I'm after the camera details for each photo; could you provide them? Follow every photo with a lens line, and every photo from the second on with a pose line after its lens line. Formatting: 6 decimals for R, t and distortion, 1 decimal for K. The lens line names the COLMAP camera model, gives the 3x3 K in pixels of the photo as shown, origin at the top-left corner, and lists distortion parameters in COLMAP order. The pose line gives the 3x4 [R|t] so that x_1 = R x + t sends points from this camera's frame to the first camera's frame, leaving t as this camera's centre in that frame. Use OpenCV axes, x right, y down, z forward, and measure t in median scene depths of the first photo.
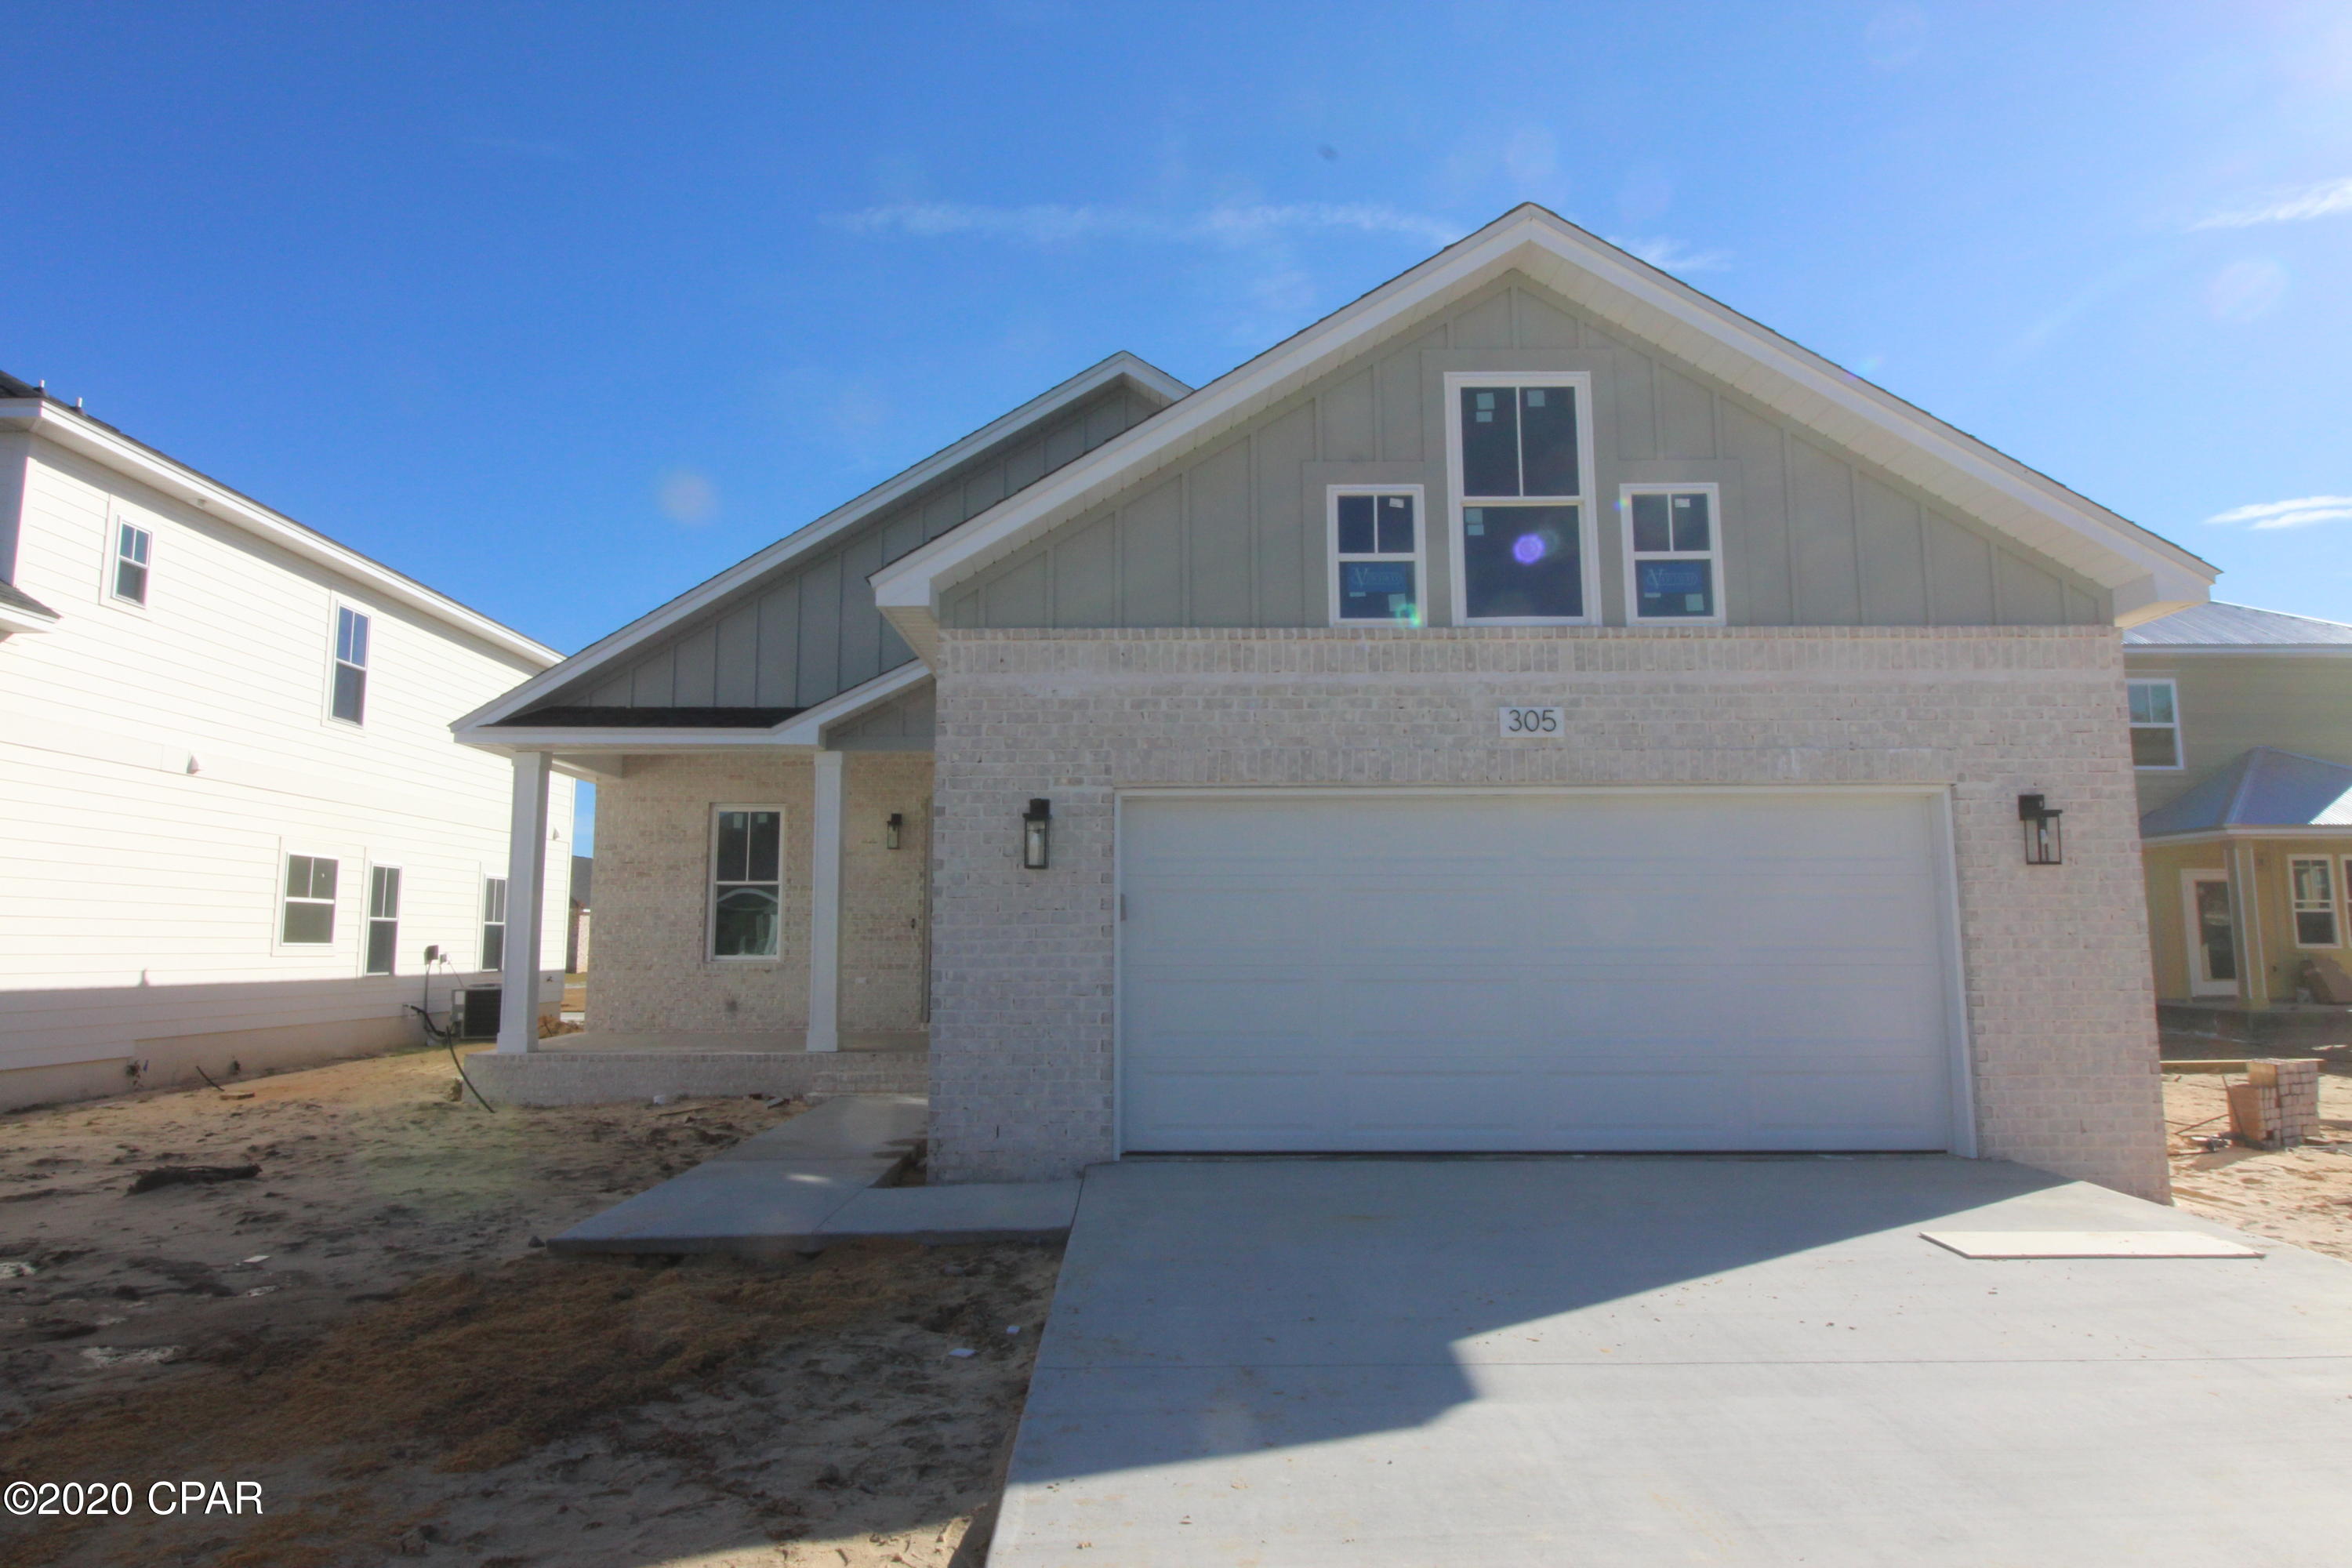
lens RADIAL K [[1470.6, 0, 1176.0], [0, 1470.6, 784.0], [0, 0, 1]] dist [0.000855, 0.000062]
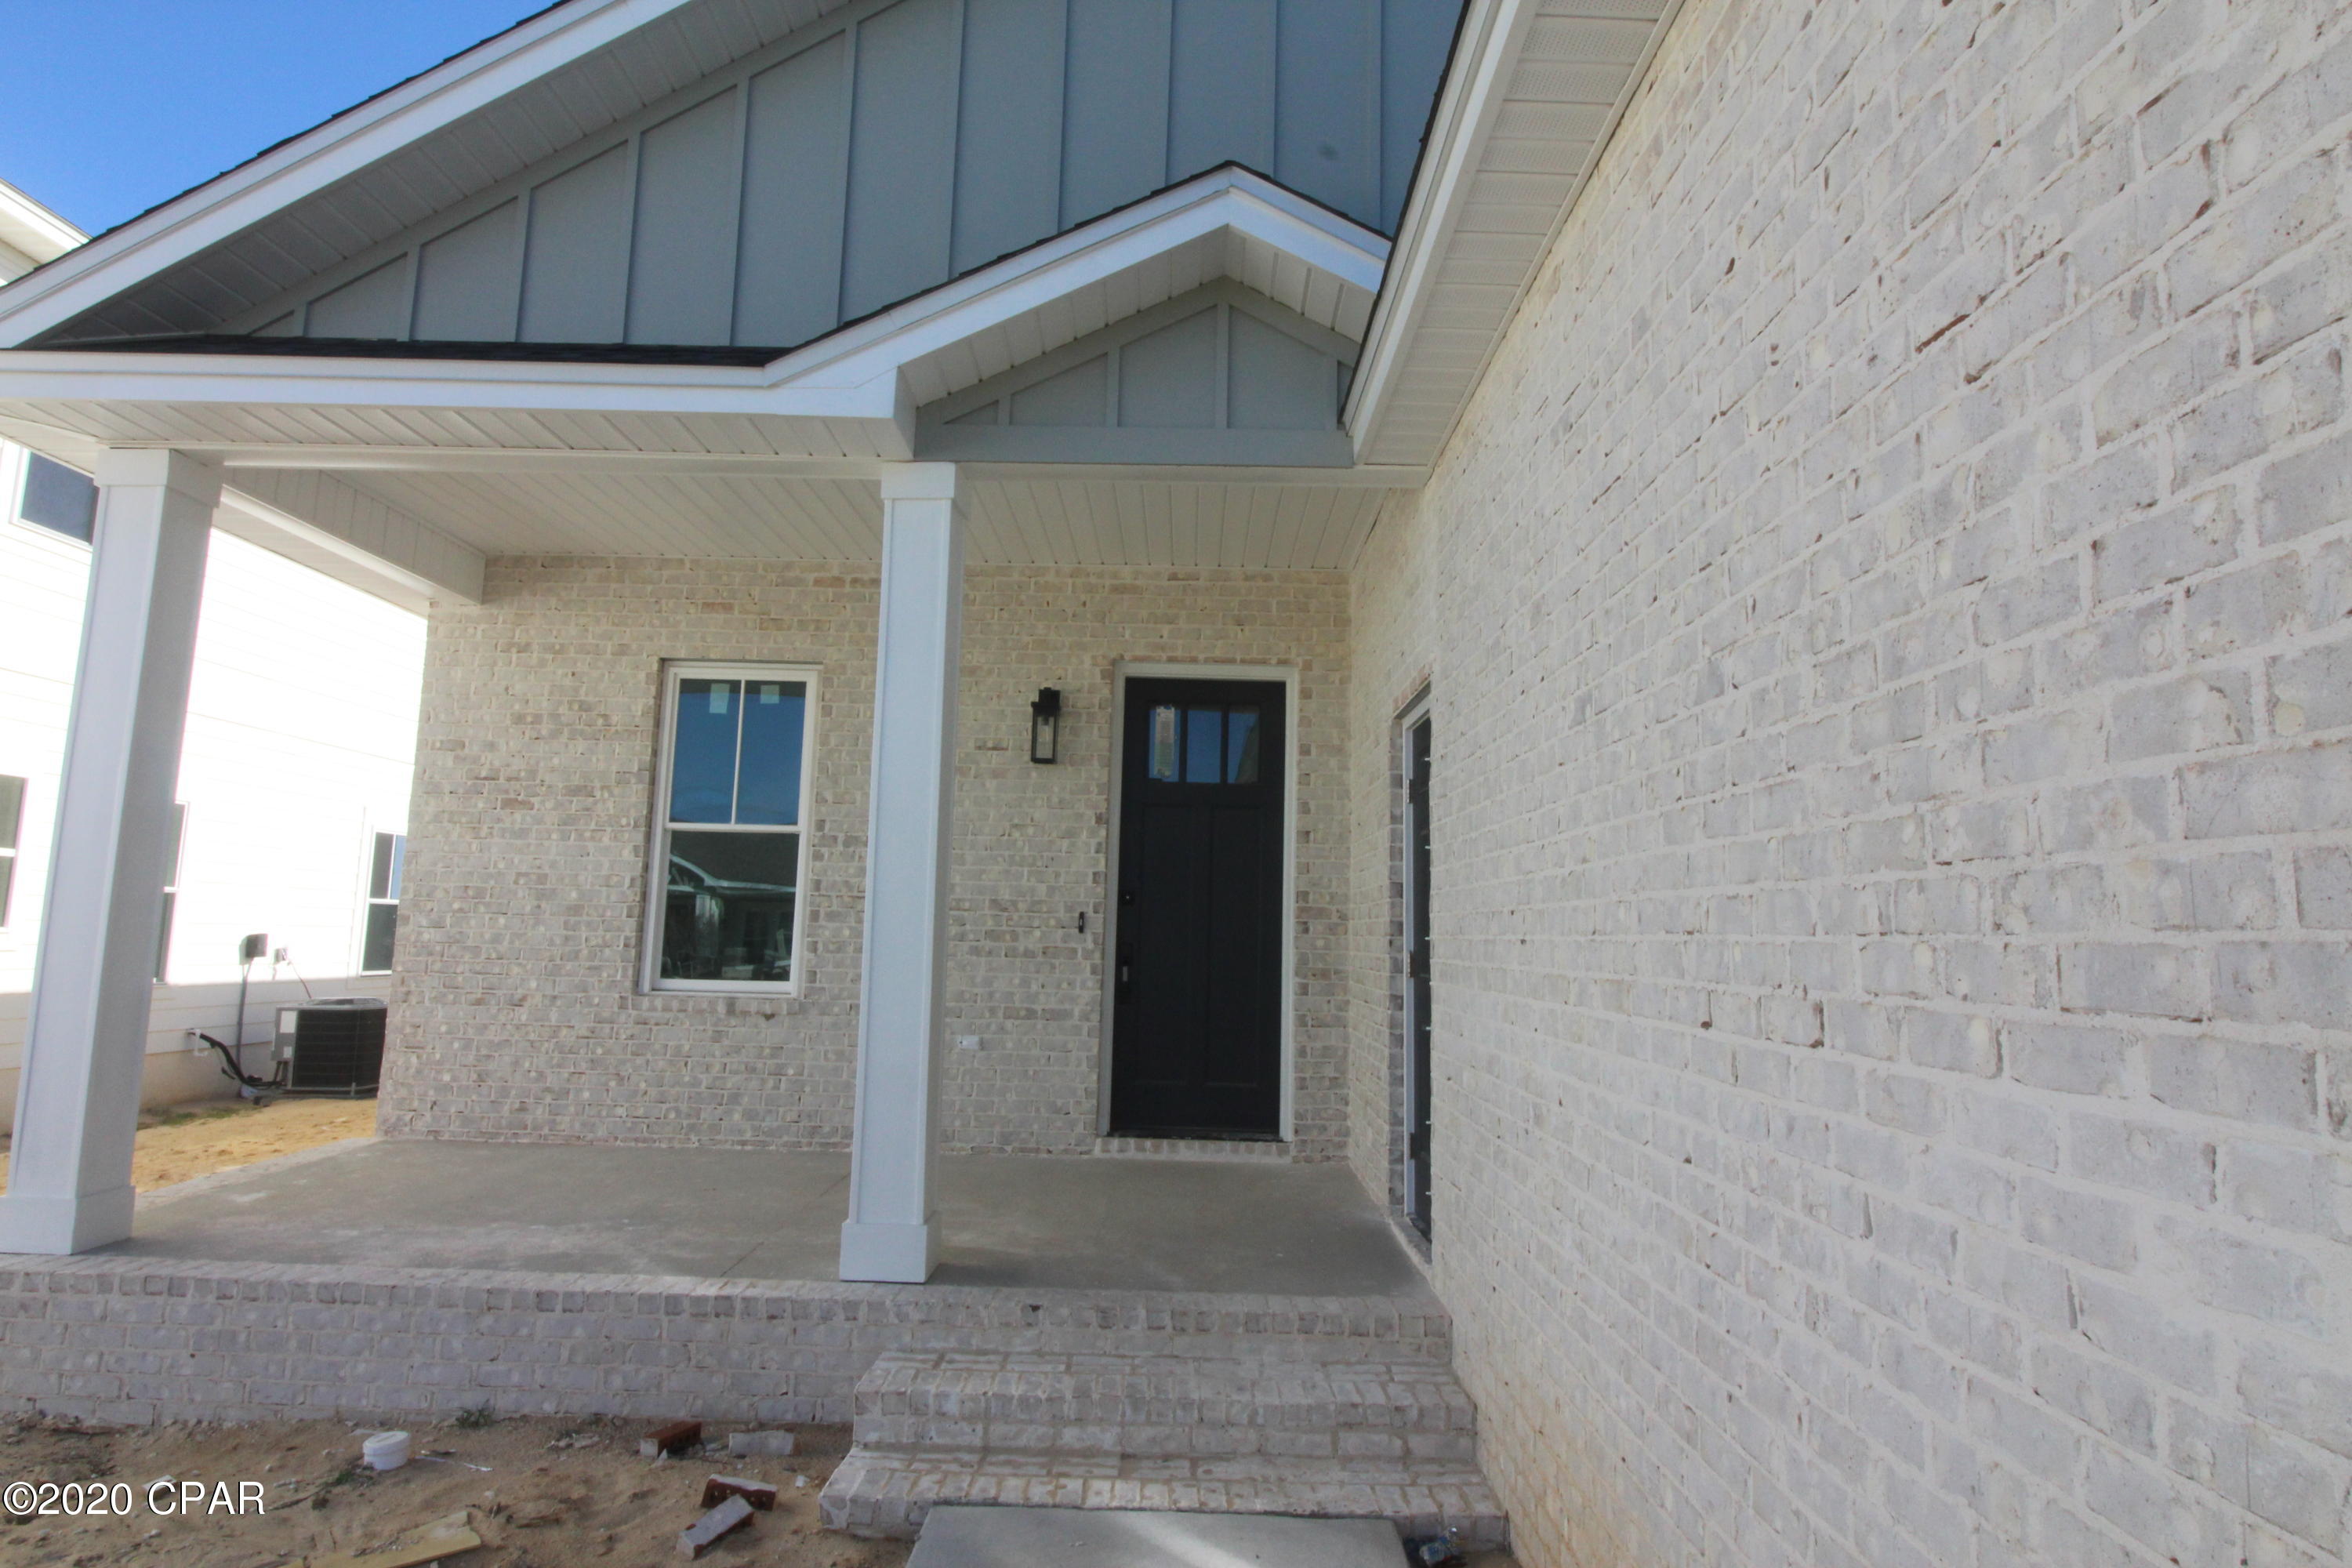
lens RADIAL K [[1360.2, 0, 1176.0], [0, 1360.2, 784.0], [0, 0, 1]] dist [-0.000689, 0.000336]
pose [[0.999412, 0.024272, -0.024225, -0.138367], [-0.024417, 0.999686, -0.005699, 0.052243], [0.024079, 0.006288, 0.999690, 0.564279]]
